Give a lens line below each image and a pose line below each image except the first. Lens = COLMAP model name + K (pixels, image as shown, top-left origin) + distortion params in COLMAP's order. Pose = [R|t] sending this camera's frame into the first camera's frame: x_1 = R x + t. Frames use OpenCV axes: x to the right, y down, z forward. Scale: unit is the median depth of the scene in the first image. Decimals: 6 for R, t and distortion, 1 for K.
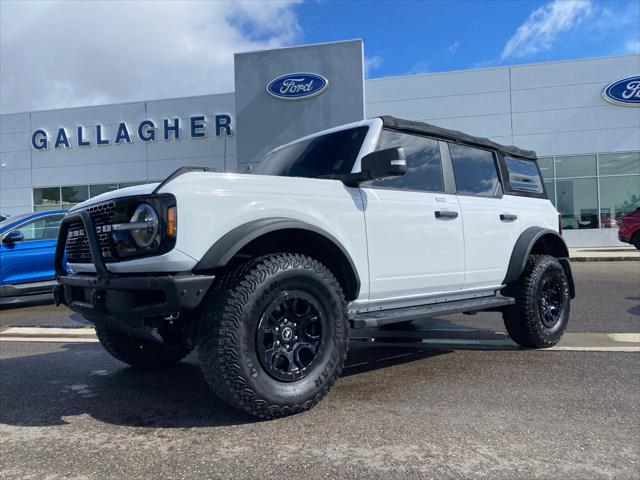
lens RADIAL K [[495.1, 0, 319.3], [0, 495.1, 244.0], [0, 0, 1]] dist [0.008481, 0.004250]
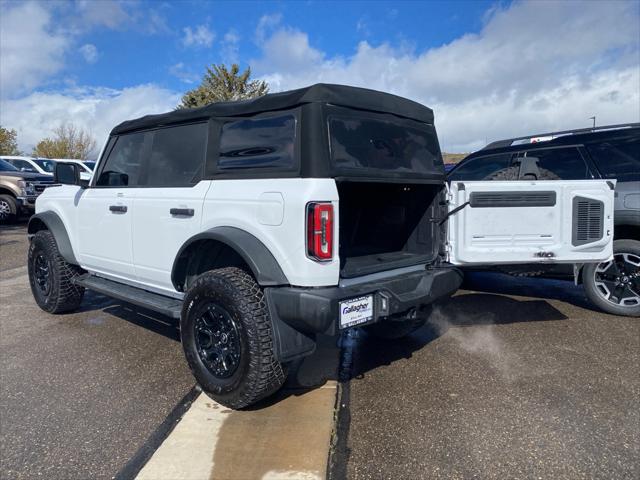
lens RADIAL K [[480.3, 0, 323.0], [0, 480.3, 238.0], [0, 0, 1]] dist [0.005974, 0.001119]
pose [[0.123504, 0.128020, -0.984052, 0.224737], [0.013930, 0.991322, 0.130714, -0.021144], [0.992246, -0.029851, 0.120649, 0.218007]]
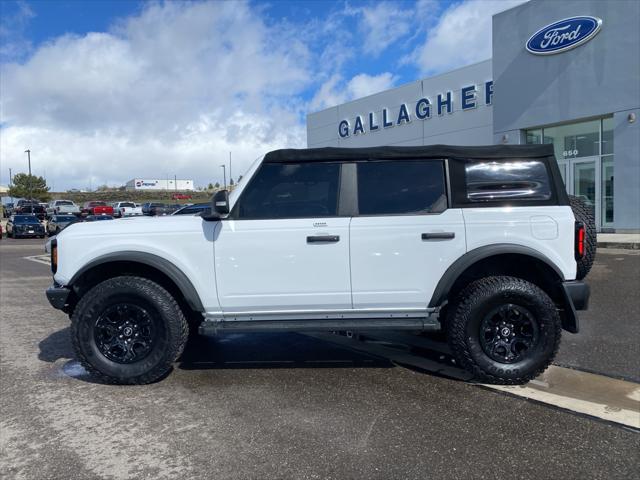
lens RADIAL K [[487.0, 0, 307.9], [0, 487.0, 254.5], [0, 0, 1]] dist [0.064192, -0.081806]
pose [[0.766748, 0.050284, -0.639976, 0.148714], [0.011578, 0.995682, 0.092105, -0.020297], [0.641844, -0.078031, 0.762855, 0.030078]]
